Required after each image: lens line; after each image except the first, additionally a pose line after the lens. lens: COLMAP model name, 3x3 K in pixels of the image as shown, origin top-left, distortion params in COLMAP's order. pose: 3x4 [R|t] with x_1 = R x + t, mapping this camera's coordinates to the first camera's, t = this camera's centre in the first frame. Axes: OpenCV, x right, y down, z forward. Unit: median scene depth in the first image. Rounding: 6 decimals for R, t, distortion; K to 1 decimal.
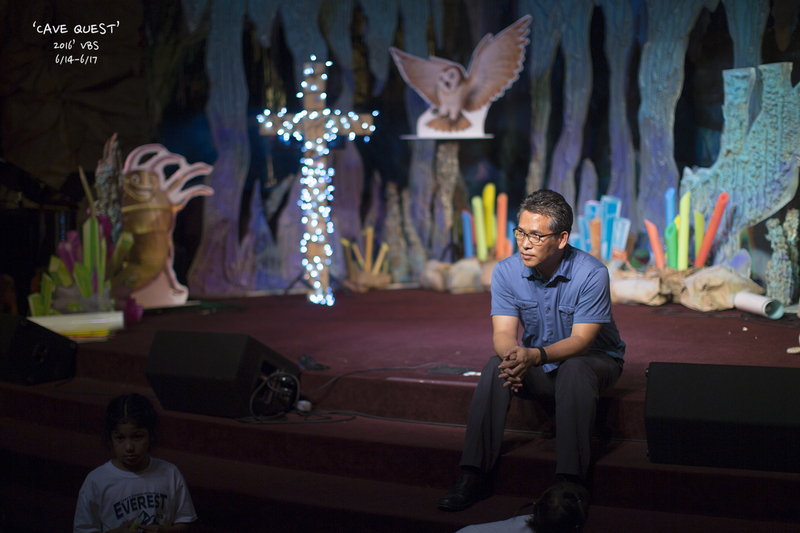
lens RADIAL K [[1226.4, 0, 400.0], [0, 1226.4, 266.5], [0, 0, 1]] dist [-0.142468, 0.087450]
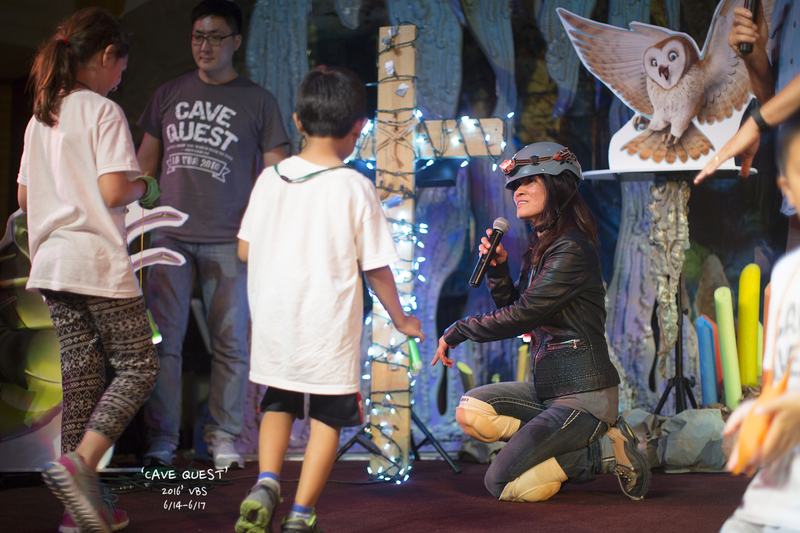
lens RADIAL K [[1226.4, 0, 400.0], [0, 1226.4, 266.5], [0, 0, 1]] dist [-0.142468, 0.087450]
pose [[0.958716, 0.000984, -0.284362, 0.081908], [-0.040801, 0.990123, -0.134135, 0.009099], [0.281421, 0.140200, 0.949287, 0.505965]]
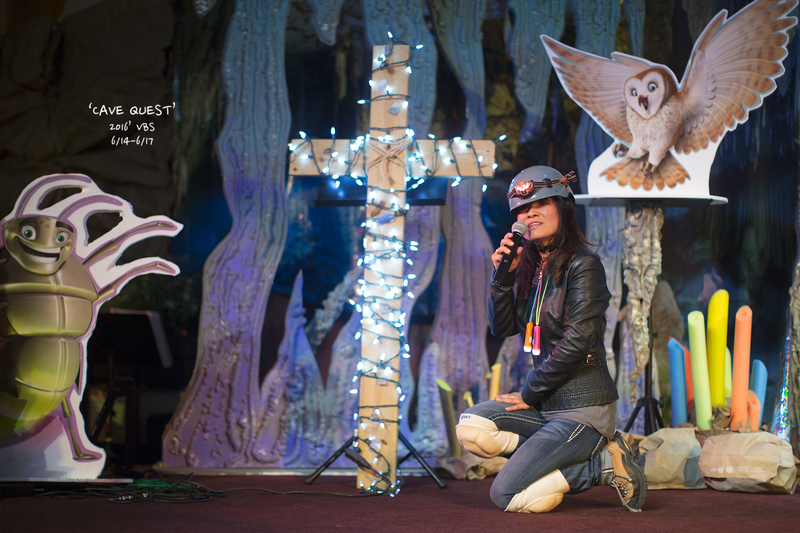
lens RADIAL K [[1267.7, 0, 413.1], [0, 1267.7, 280.5], [0, 0, 1]] dist [-0.156166, 0.197465]
pose [[0.985438, 0.025632, -0.168095, 0.035156], [-0.050849, 0.987758, -0.147475, 0.018034], [0.162257, 0.153875, 0.974677, 0.471147]]
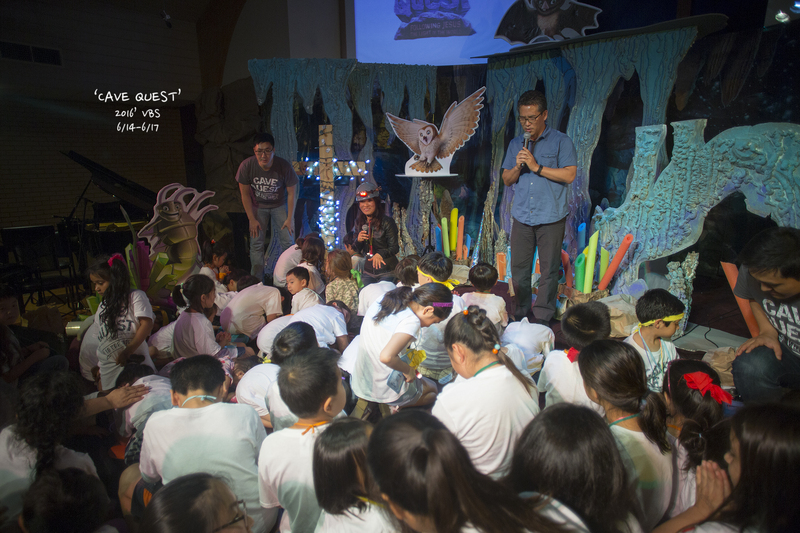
lens RADIAL K [[455.5, 0, 395.8], [0, 455.5, 264.8], [0, 0, 1]] dist [-0.066587, 0.047670]
pose [[0.982959, 0.040558, -0.179297, 0.110973], [-0.014894, 0.989721, 0.142233, -0.081271], [0.183223, -0.137138, 0.973459, 0.476896]]
